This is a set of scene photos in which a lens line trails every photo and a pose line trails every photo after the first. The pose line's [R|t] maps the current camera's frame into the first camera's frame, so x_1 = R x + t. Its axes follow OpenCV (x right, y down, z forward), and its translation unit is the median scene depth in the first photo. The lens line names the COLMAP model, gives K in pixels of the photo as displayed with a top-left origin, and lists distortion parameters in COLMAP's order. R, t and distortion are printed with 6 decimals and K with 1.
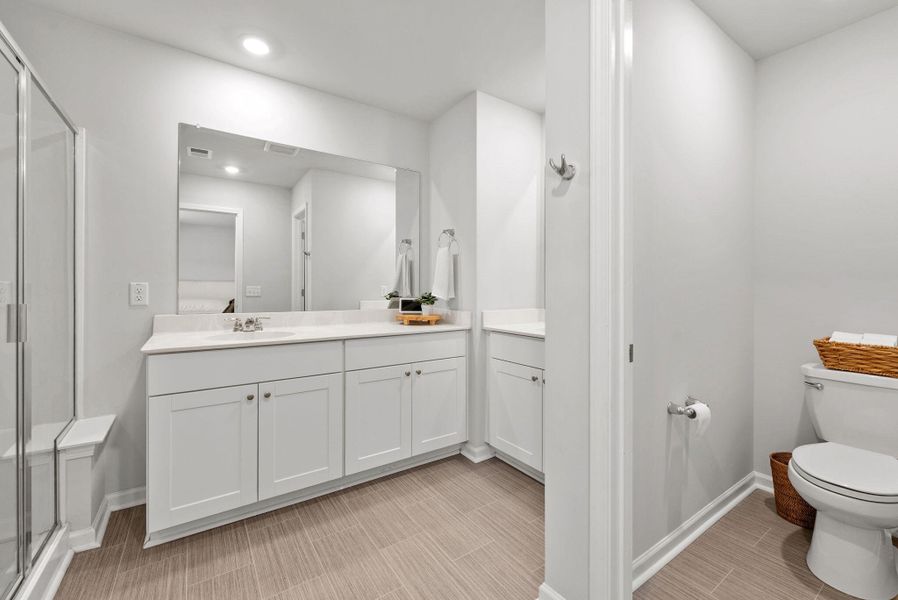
lens RADIAL K [[370.4, 0, 466.8], [0, 370.4, 297.6], [0, 0, 1]] dist [-0.002479, 0.000689]
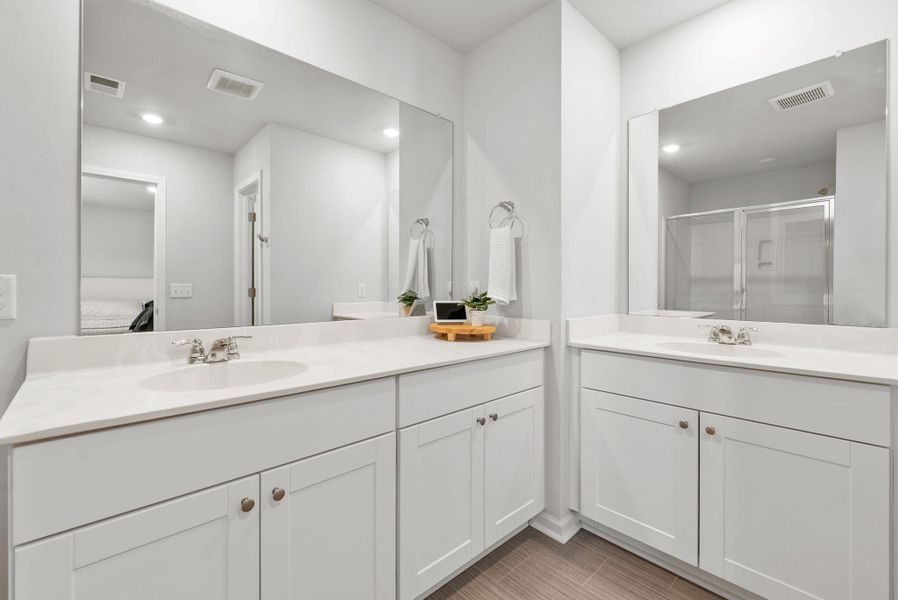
lens RADIAL K [[386.5, 0, 447.7], [0, 386.5, 298.5], [0, 0, 1]] dist [-0.001531, -0.001141]
pose [[0.992468, -0.003117, 0.122462, -0.253915], [0.002649, 0.999989, 0.003982, -0.006002], [-0.122473, -0.003628, 0.992465, 0.303242]]
